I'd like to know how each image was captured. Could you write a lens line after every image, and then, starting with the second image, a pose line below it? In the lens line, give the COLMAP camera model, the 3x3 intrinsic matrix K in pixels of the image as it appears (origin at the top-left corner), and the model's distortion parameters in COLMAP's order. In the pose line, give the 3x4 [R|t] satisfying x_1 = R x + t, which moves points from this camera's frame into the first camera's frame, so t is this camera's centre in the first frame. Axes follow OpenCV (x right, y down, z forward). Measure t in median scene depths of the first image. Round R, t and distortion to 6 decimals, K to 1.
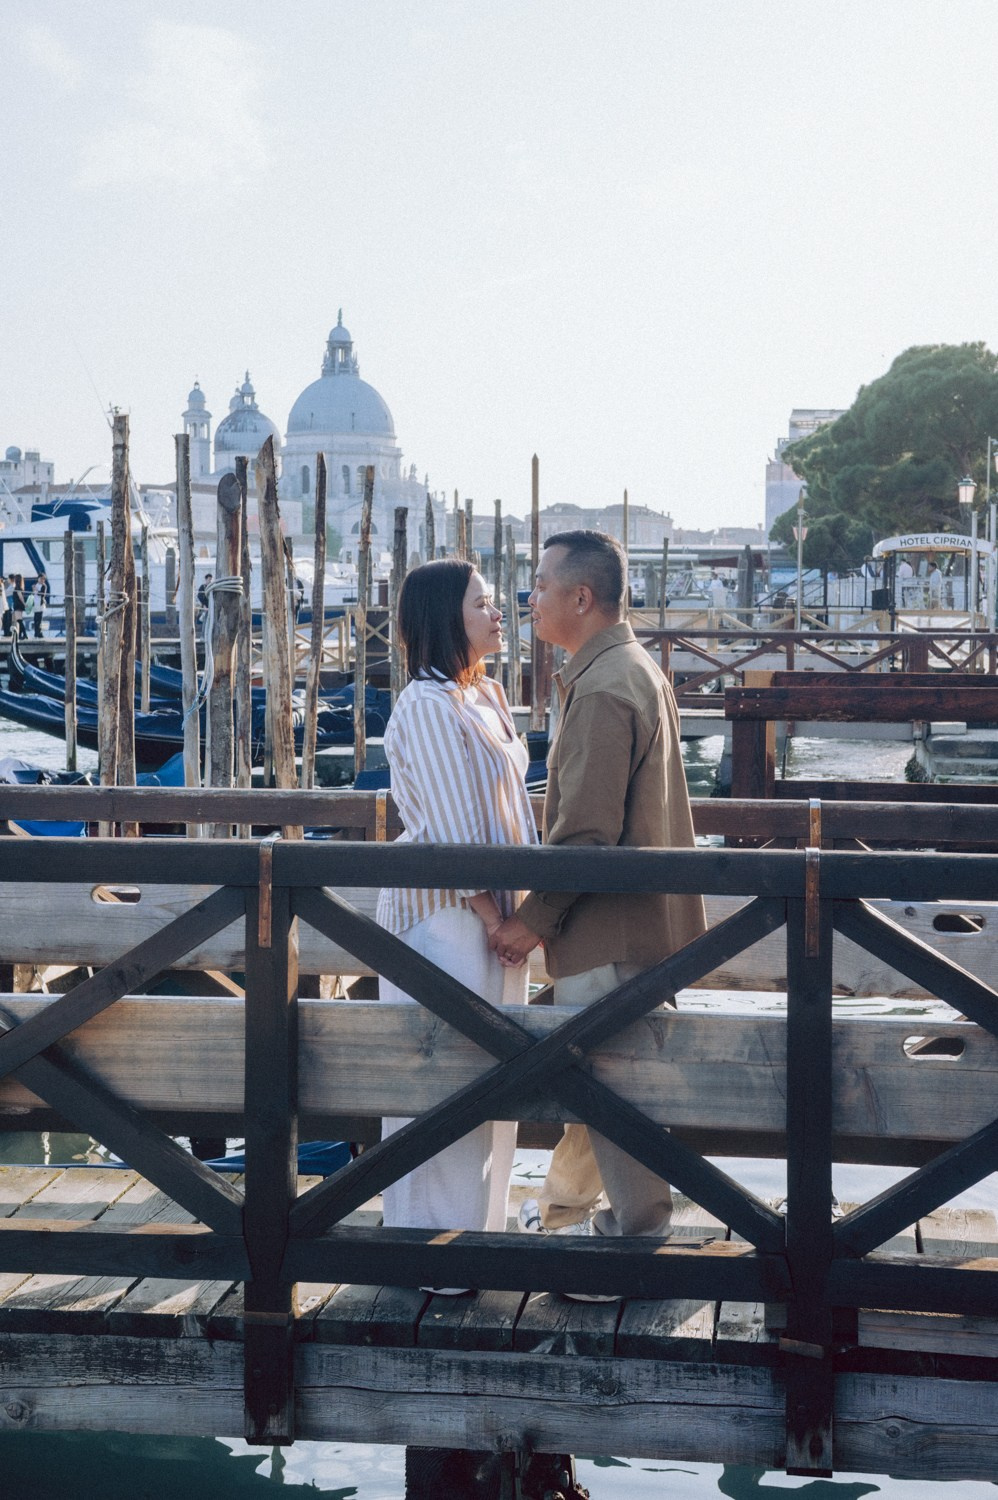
lens RADIAL K [[2099.1, 0, 568.5], [0, 2099.1, 661.9], [0, 0, 1]] dist [0.115641, 0.000000]
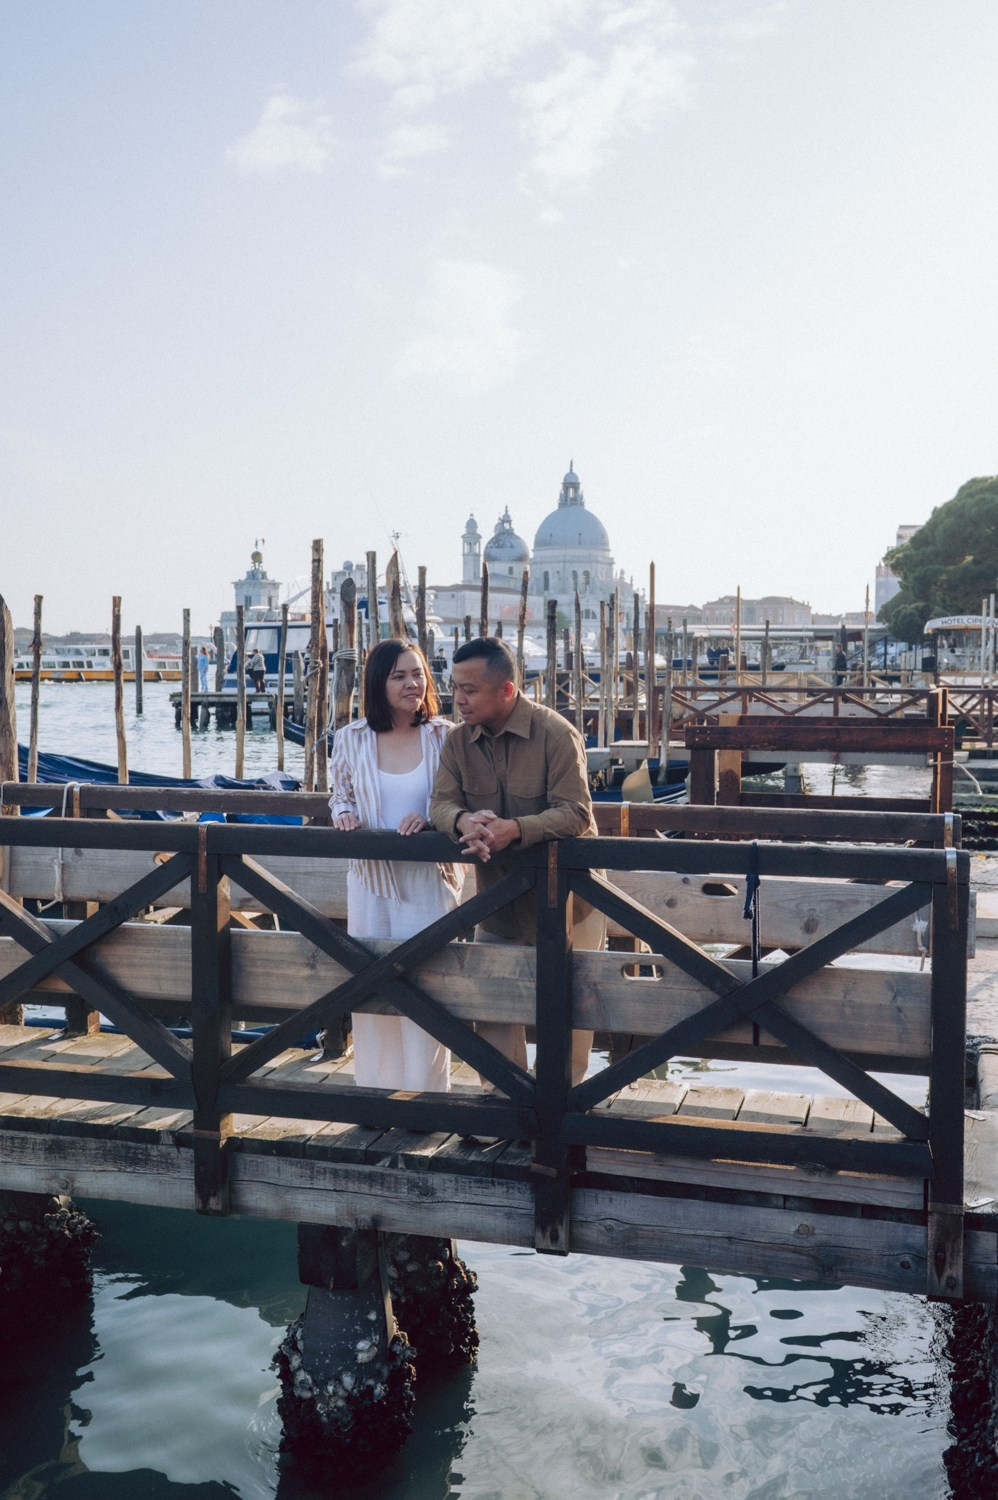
lens RADIAL K [[1490.7, 0, 501.2], [0, 1490.7, 749.8], [0, 0, 1]] dist [0.032194, 0.000000]
pose [[0.988107, 0.007055, -0.153608, 0.223512], [-0.002942, 0.999631, 0.026991, 0.002845], [0.153741, -0.026218, 0.987763, -0.020102]]
